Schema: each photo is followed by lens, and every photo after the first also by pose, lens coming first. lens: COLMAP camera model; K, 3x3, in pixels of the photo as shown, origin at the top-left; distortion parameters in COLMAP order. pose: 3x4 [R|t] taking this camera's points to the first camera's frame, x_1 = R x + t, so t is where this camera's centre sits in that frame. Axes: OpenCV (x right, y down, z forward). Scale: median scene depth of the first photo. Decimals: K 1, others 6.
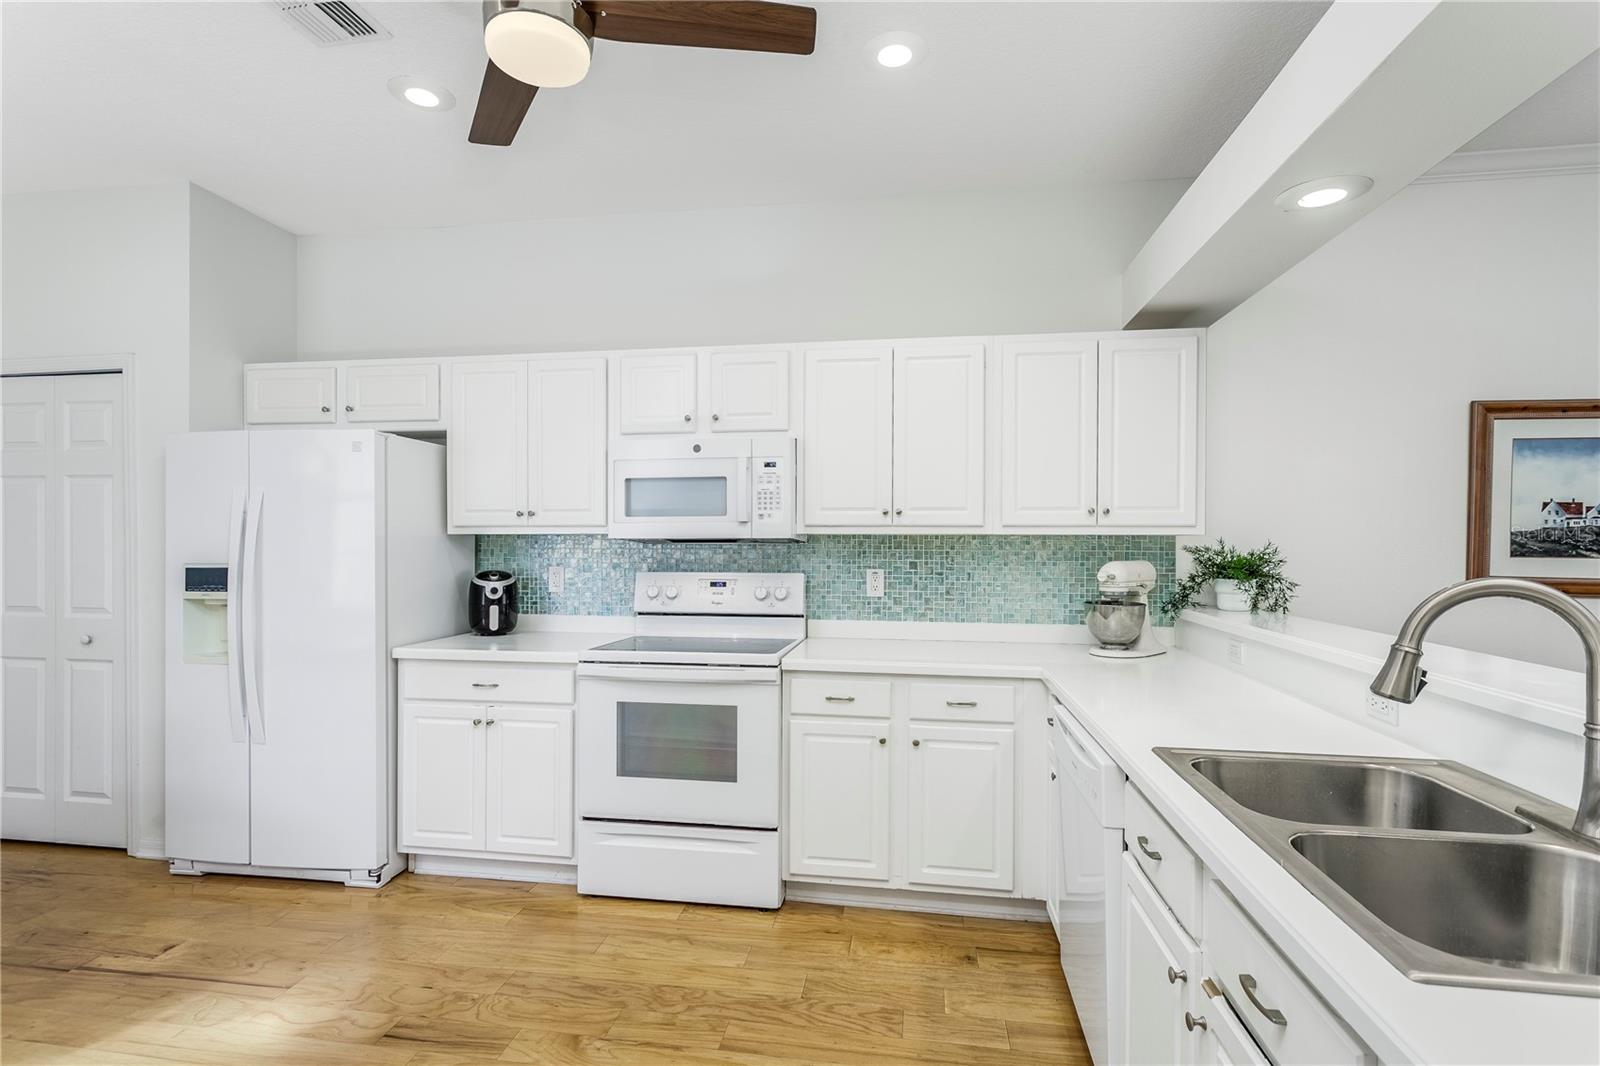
lens RADIAL K [[774.8, 0, 790.2], [0, 774.8, 535.4], [0, 0, 1]] dist [0.001002, 0.000295]
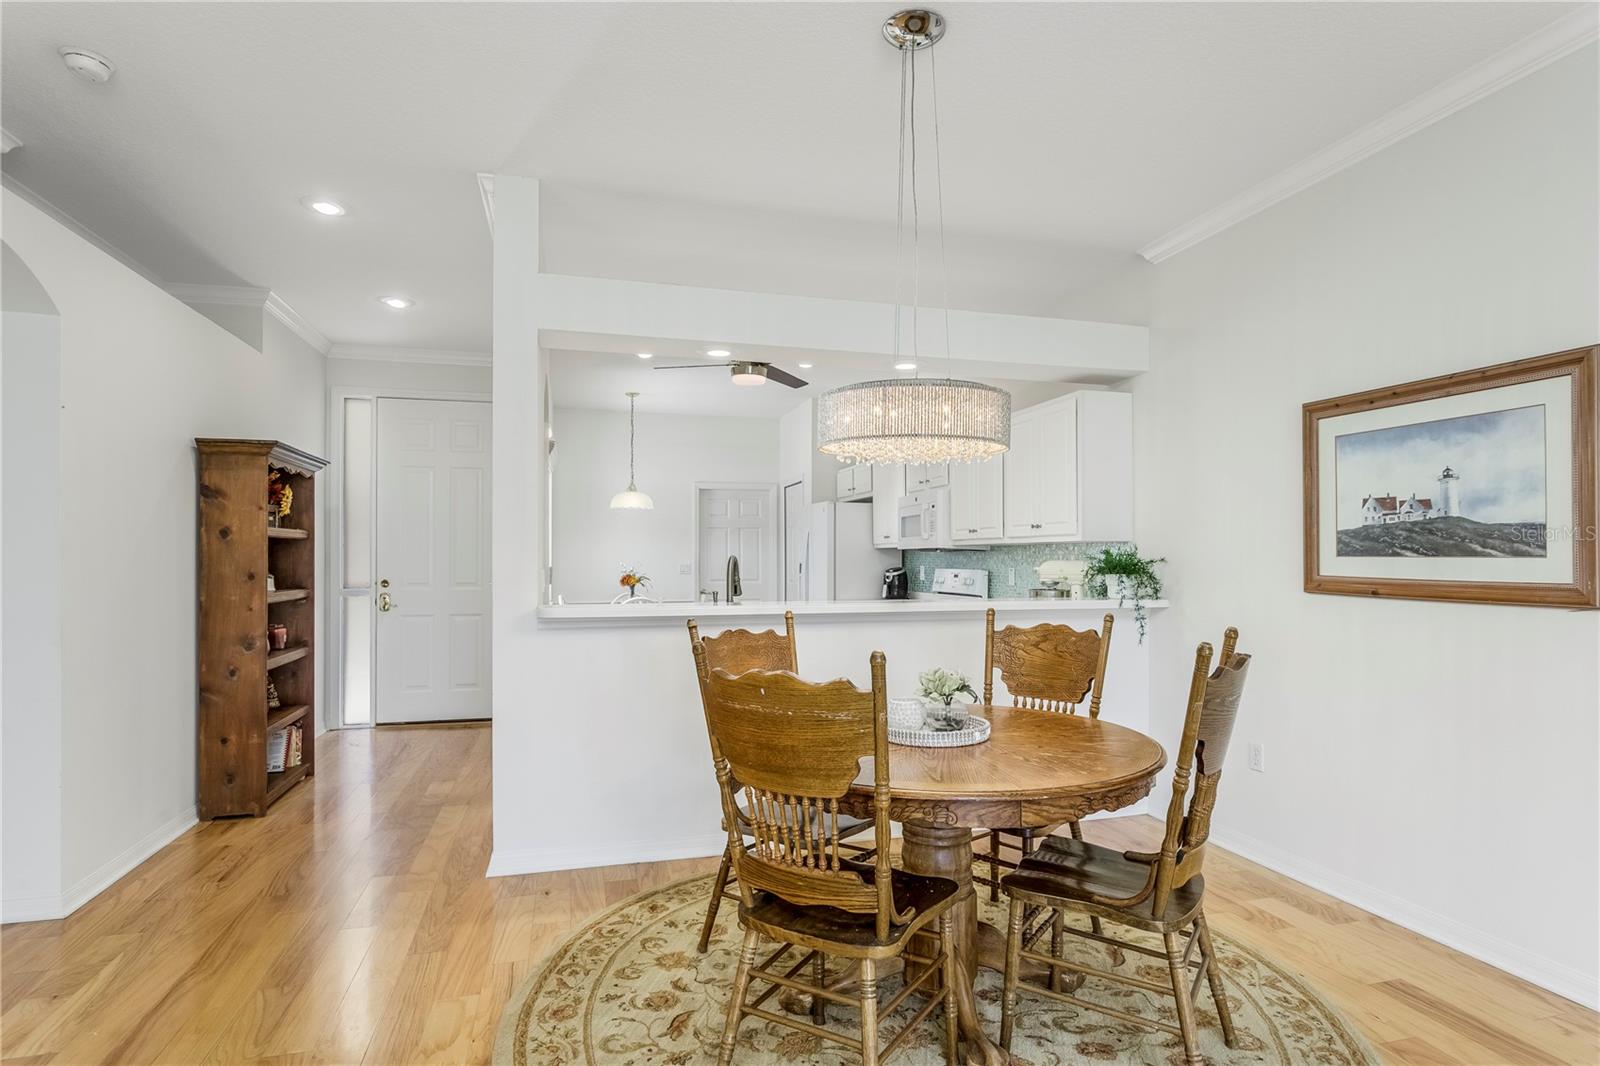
lens RADIAL K [[851.2, 0, 792.5], [0, 851.2, 570.1], [0, 0, 1]] dist [-0.003276, 0.000128]
pose [[0.388376, 0.011294, -0.921432, 1.649912], [-0.003965, 0.999936, 0.010585, 0.036459], [0.921492, -0.000457, 0.388396, -0.054119]]
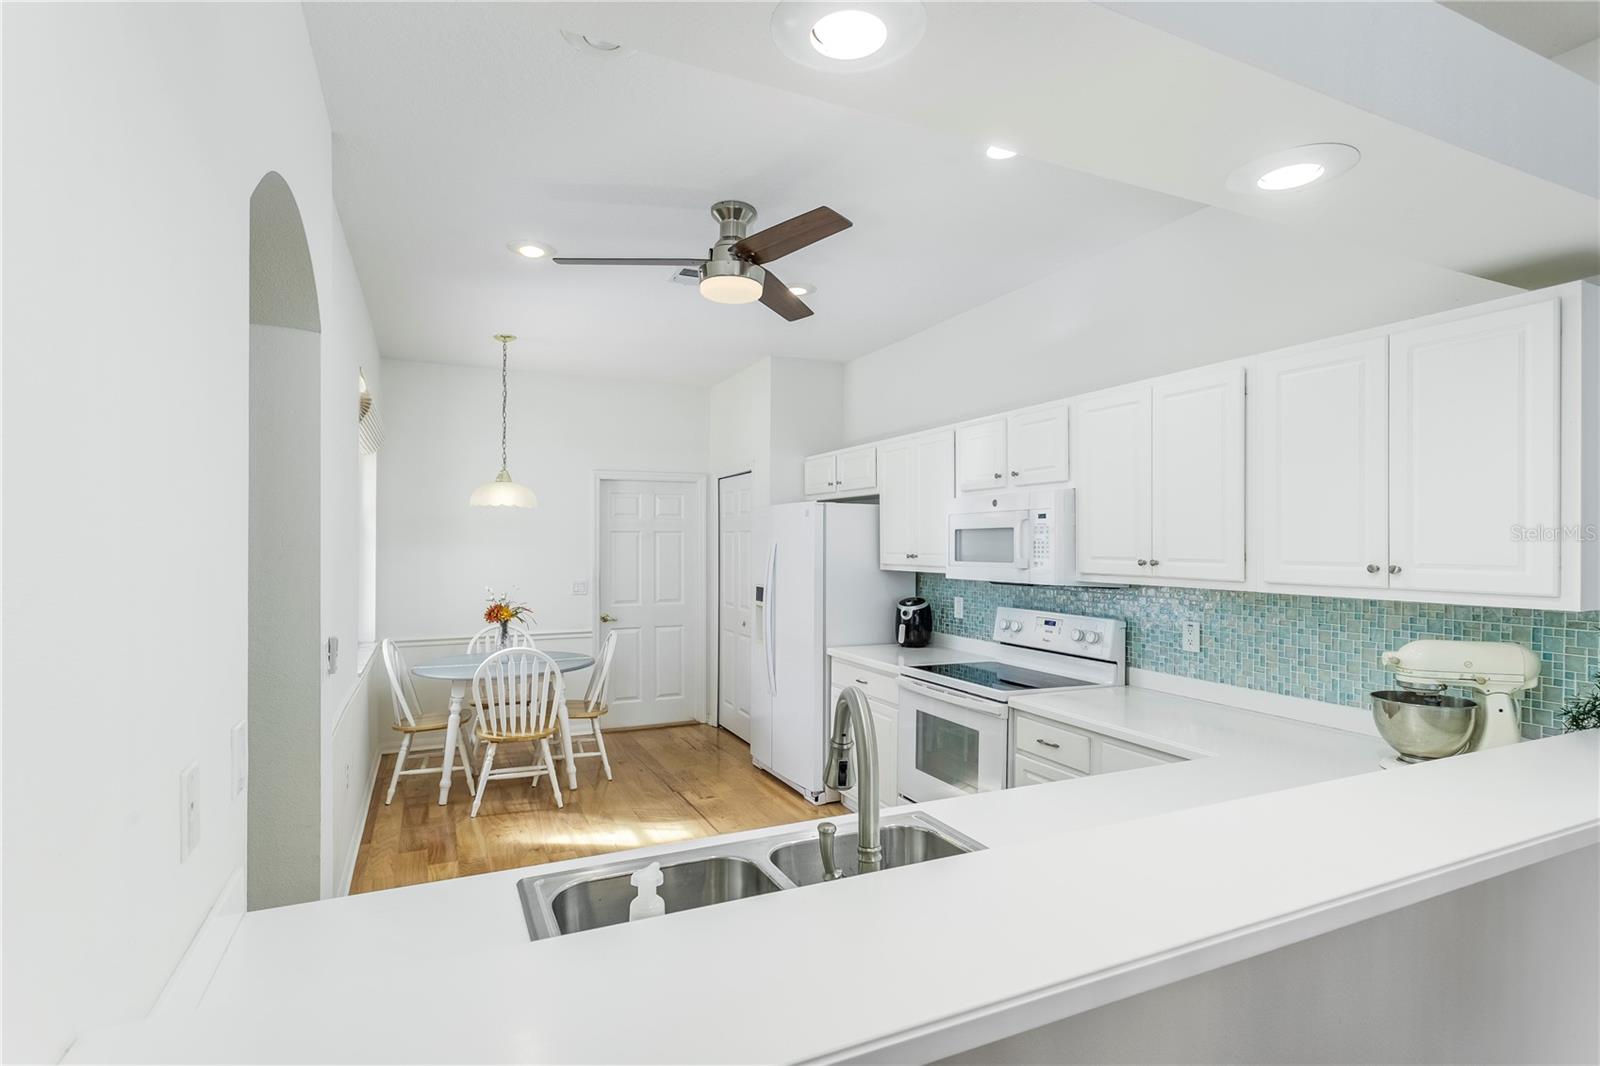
lens RADIAL K [[774.8, 0, 806.4], [0, 774.8, 535.7], [0, 0, 1]] dist [0.001002, 0.000295]
pose [[0.566175, -0.005969, -0.824263, 0.674247], [0.000031, 0.999974, -0.007220, -0.056399], [0.824285, 0.004062, 0.566161, 0.124449]]
